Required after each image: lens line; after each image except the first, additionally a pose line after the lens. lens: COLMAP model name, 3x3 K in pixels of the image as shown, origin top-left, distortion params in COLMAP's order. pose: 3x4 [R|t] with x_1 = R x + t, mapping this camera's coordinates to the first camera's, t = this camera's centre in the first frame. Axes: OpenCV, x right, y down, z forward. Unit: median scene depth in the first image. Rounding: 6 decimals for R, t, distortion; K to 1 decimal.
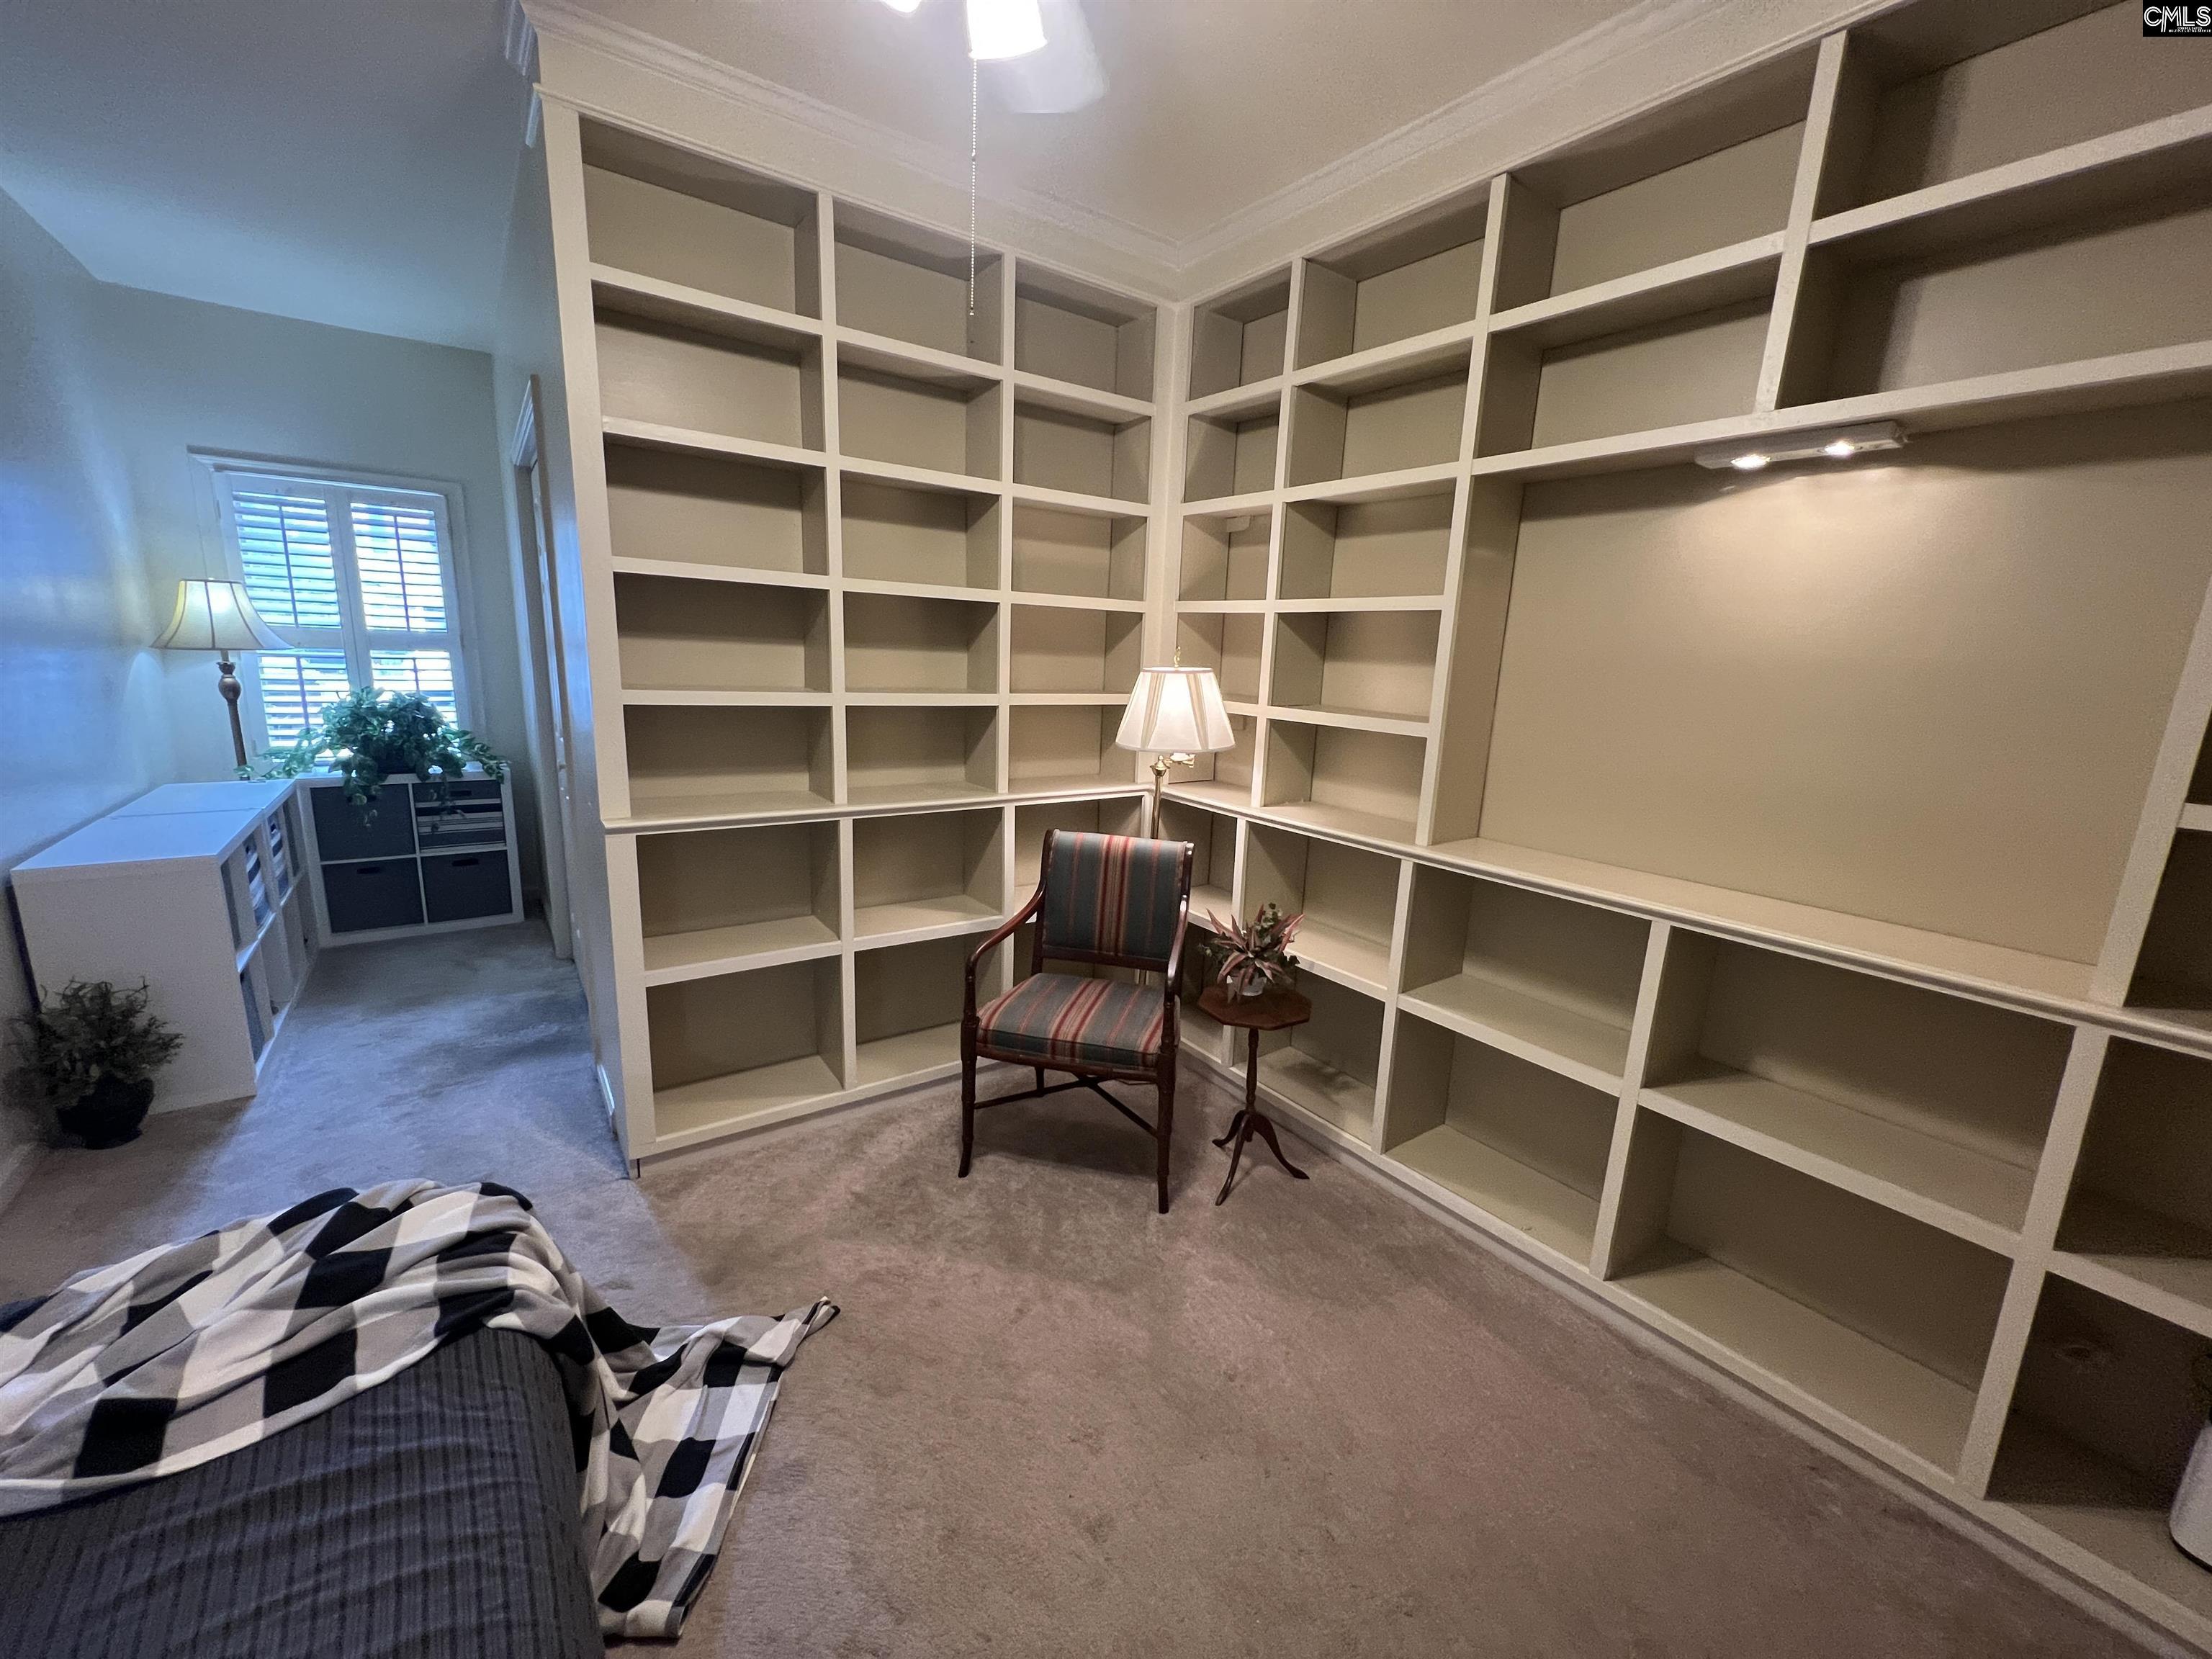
lens RADIAL K [[885.7, 0, 1107.7], [0, 885.7, 832.9], [0, 0, 1]] dist [0.001076, -0.000002]
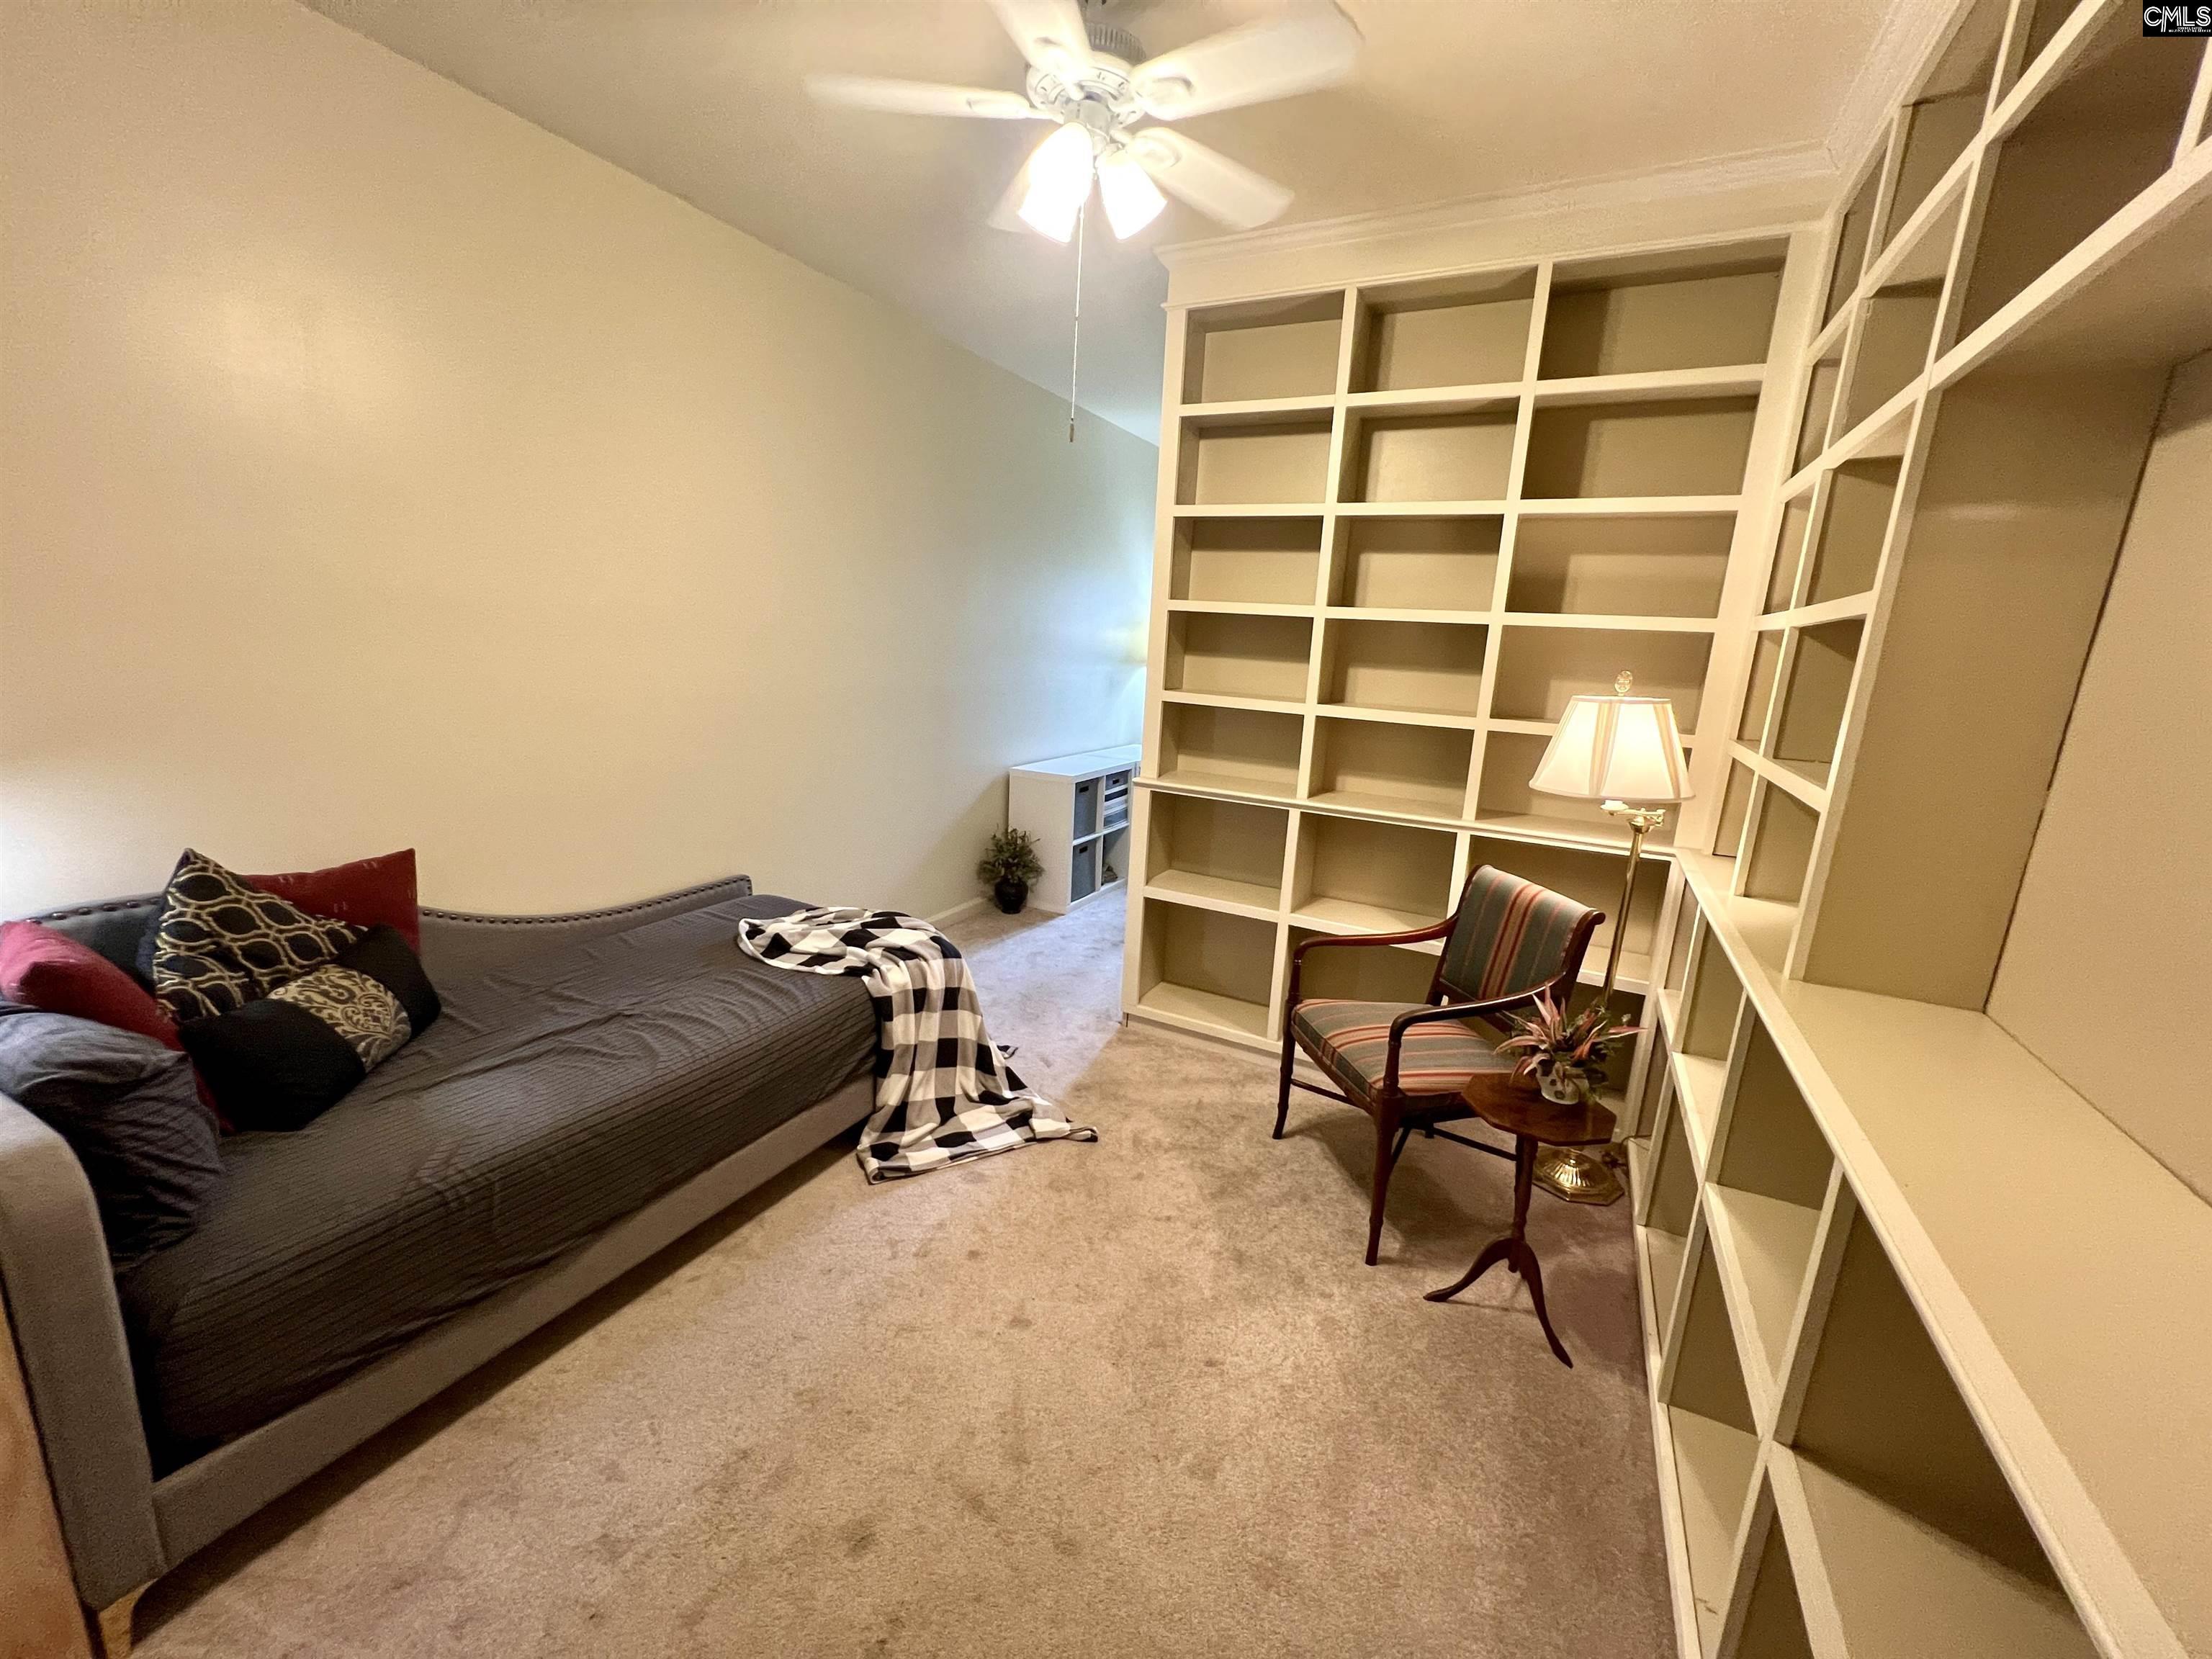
lens RADIAL K [[885.7, 0, 1107.7], [0, 885.7, 832.9], [0, 0, 1]] dist [0.001076, -0.000002]
pose [[0.449265, 0.176509, -0.875789, 0.854060], [-0.215176, 0.972809, 0.085681, -0.045821], [0.867099, 0.149956, 0.475029, 0.307643]]
